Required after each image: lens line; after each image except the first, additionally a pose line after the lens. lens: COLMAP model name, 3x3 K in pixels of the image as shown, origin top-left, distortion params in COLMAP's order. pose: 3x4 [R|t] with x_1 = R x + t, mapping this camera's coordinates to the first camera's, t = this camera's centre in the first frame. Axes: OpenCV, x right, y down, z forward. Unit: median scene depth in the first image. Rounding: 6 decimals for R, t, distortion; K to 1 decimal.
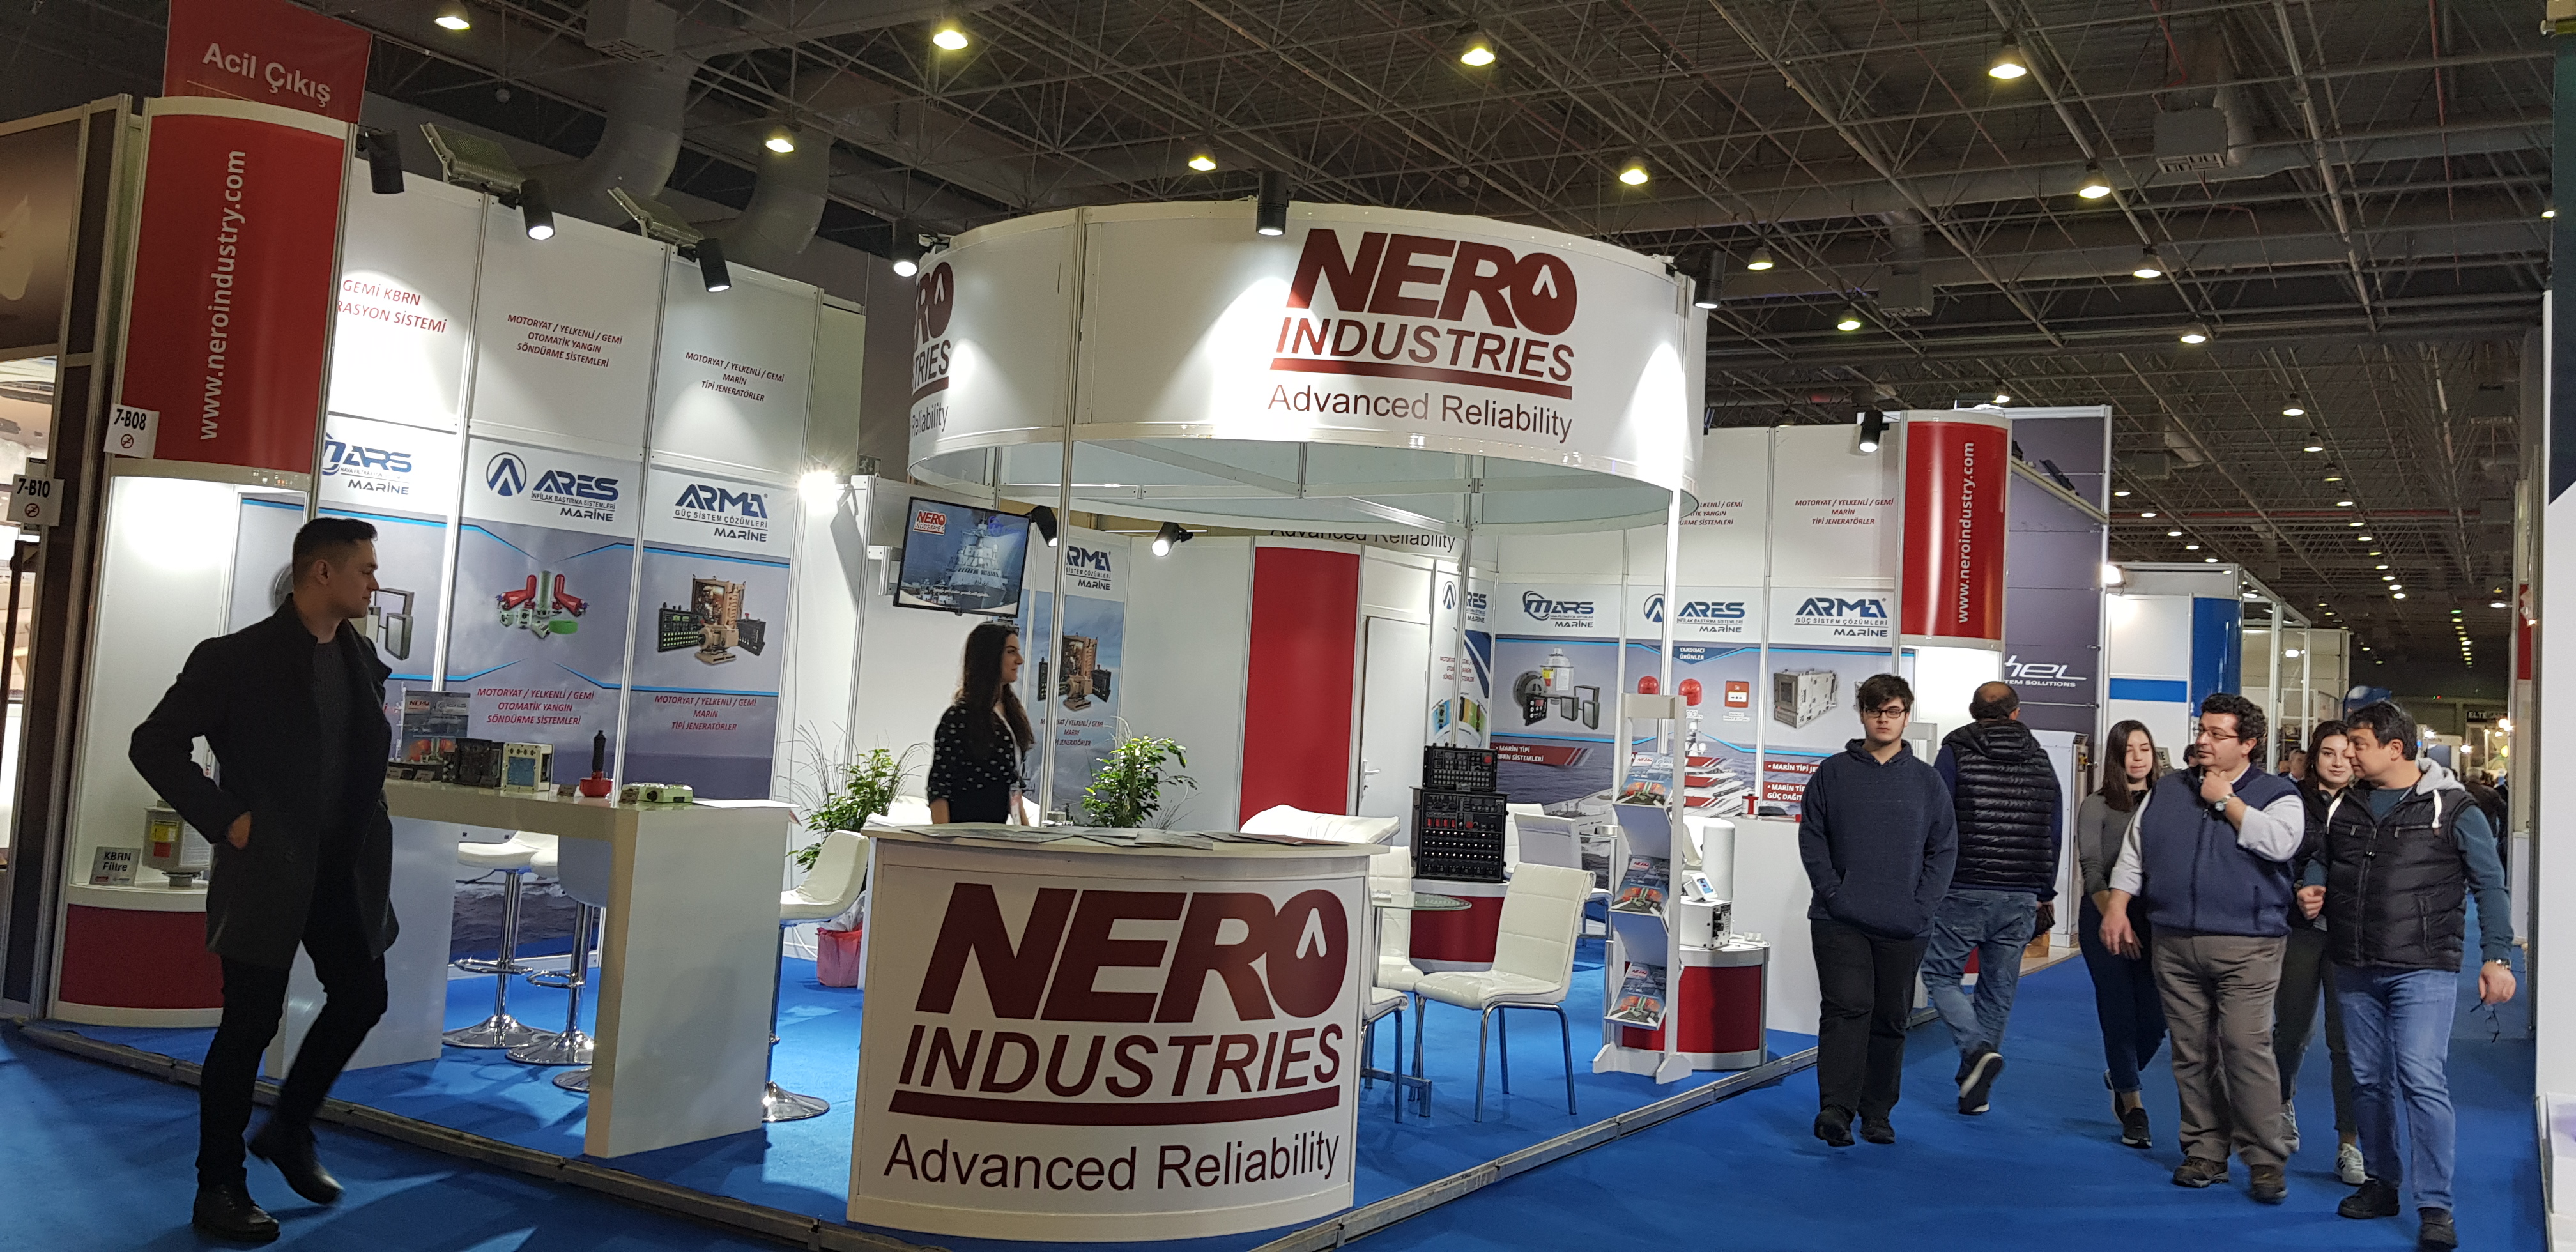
lens RADIAL K [[1970.6, 0, 1285.3], [0, 1970.6, 558.3], [0, 0, 1]] dist [0.113131, -0.190853]
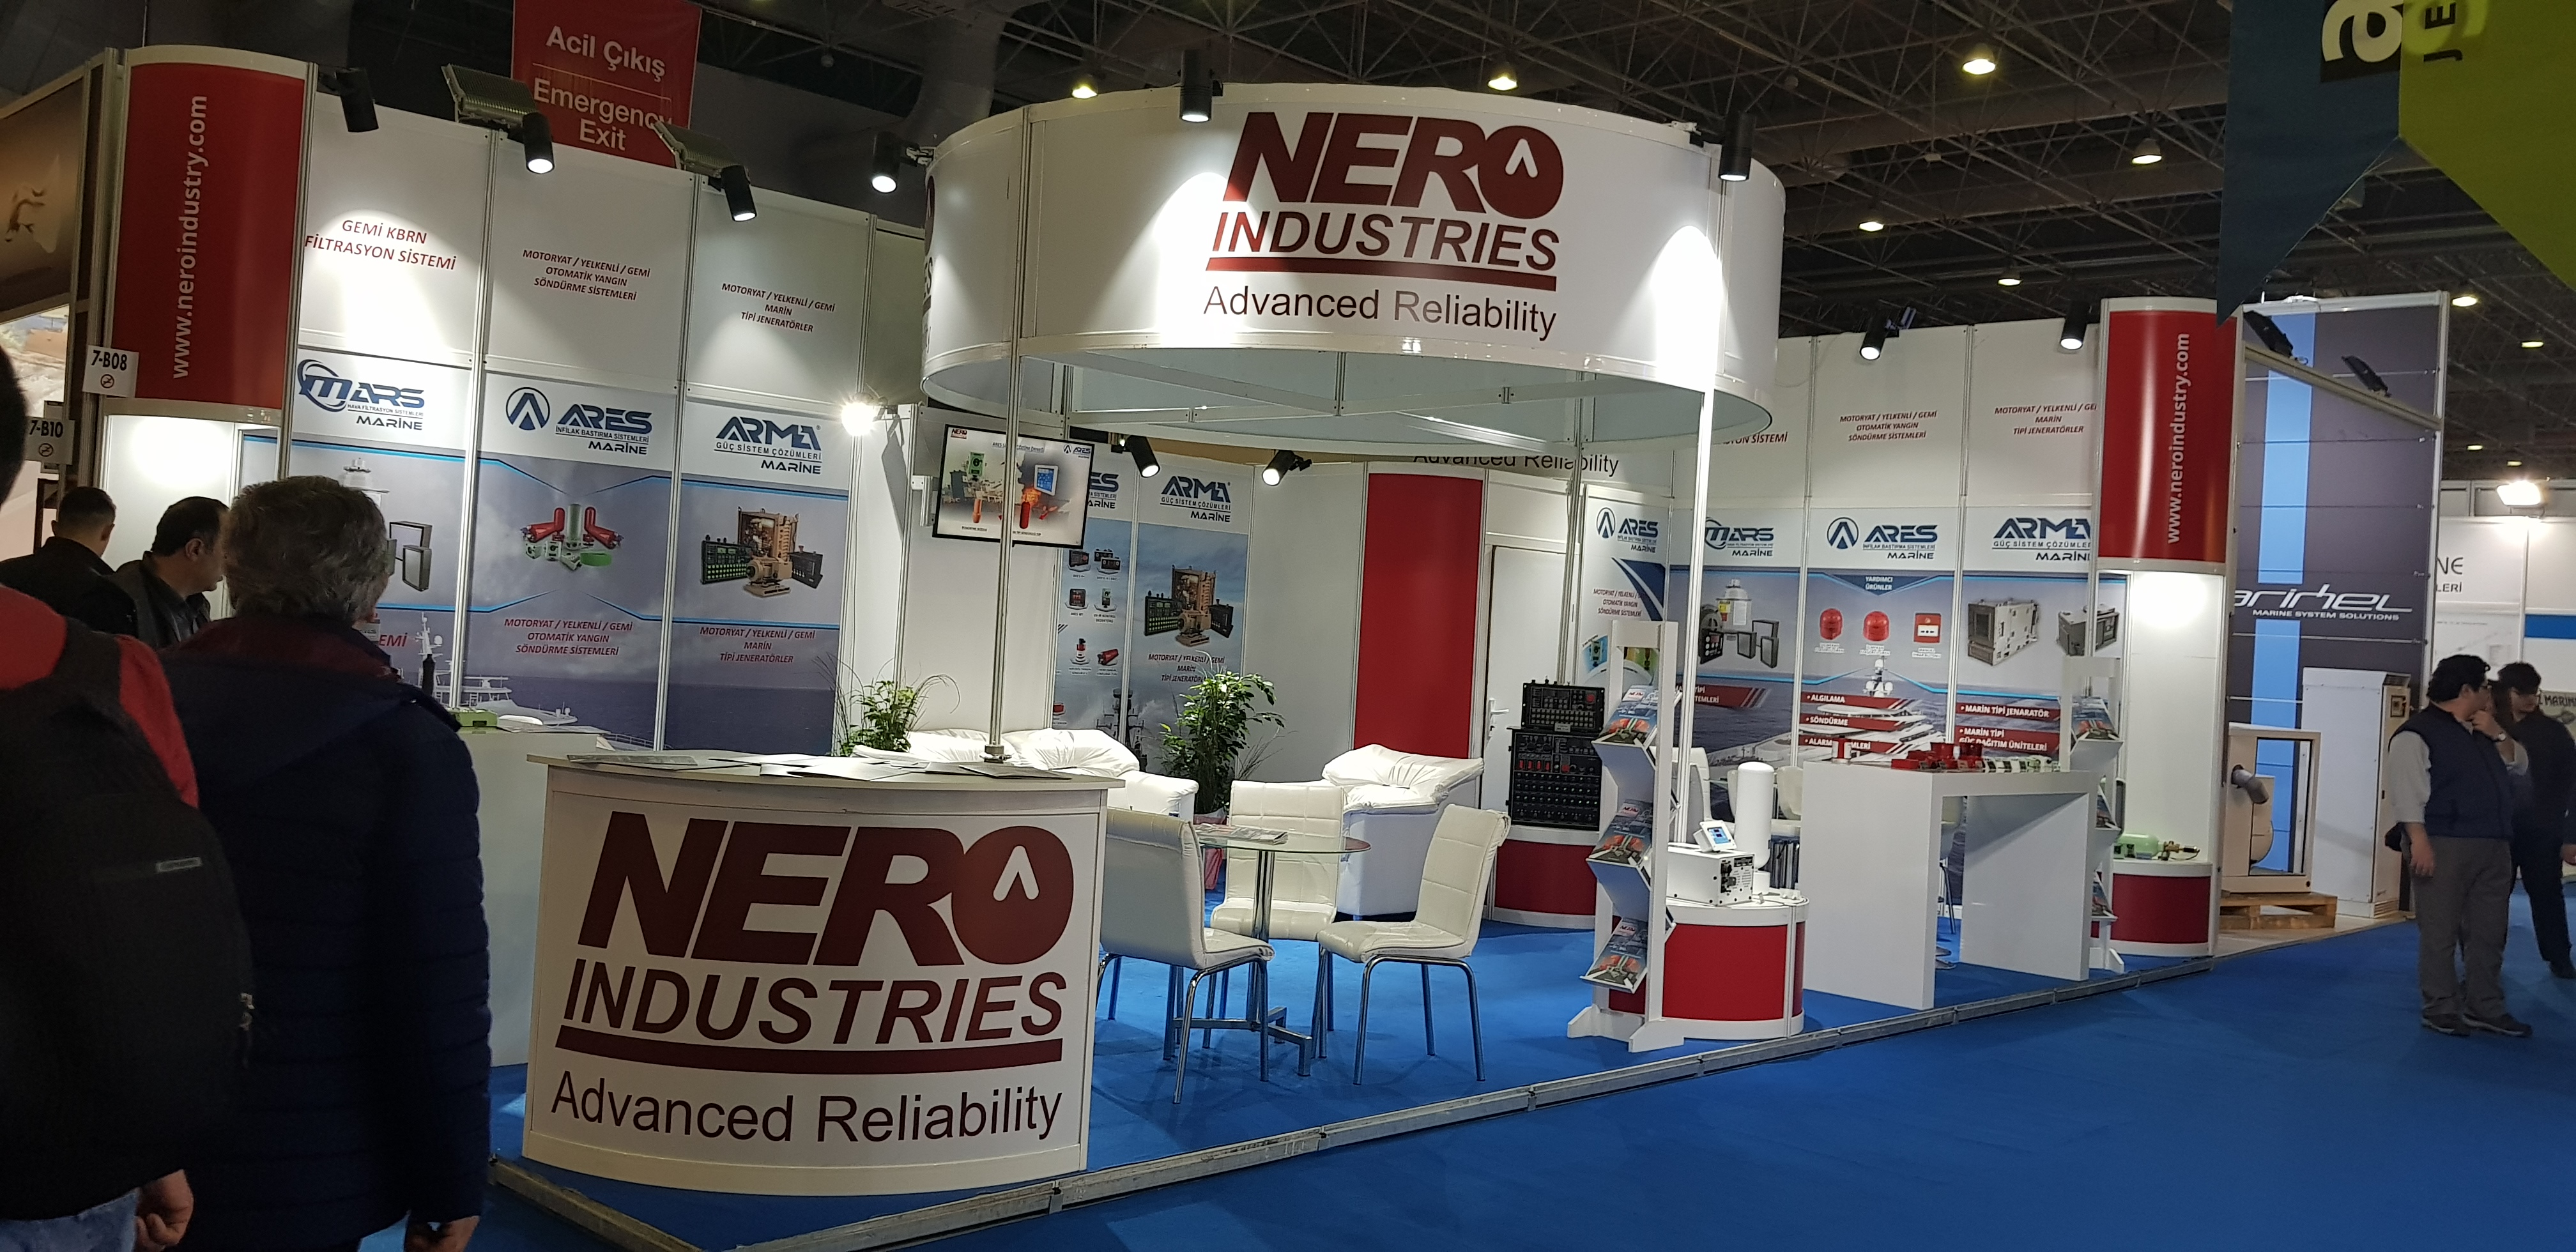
lens RADIAL K [[1977.2, 0, 1261.1], [0, 1977.2, 602.0], [0, 0, 1]] dist [0.108442, -0.199322]
pose [[0.975516, -0.005511, -0.219861, 0.199563], [0.016262, 0.998757, 0.047120, 0.014464], [0.219328, -0.049542, 0.974393, 0.086610]]
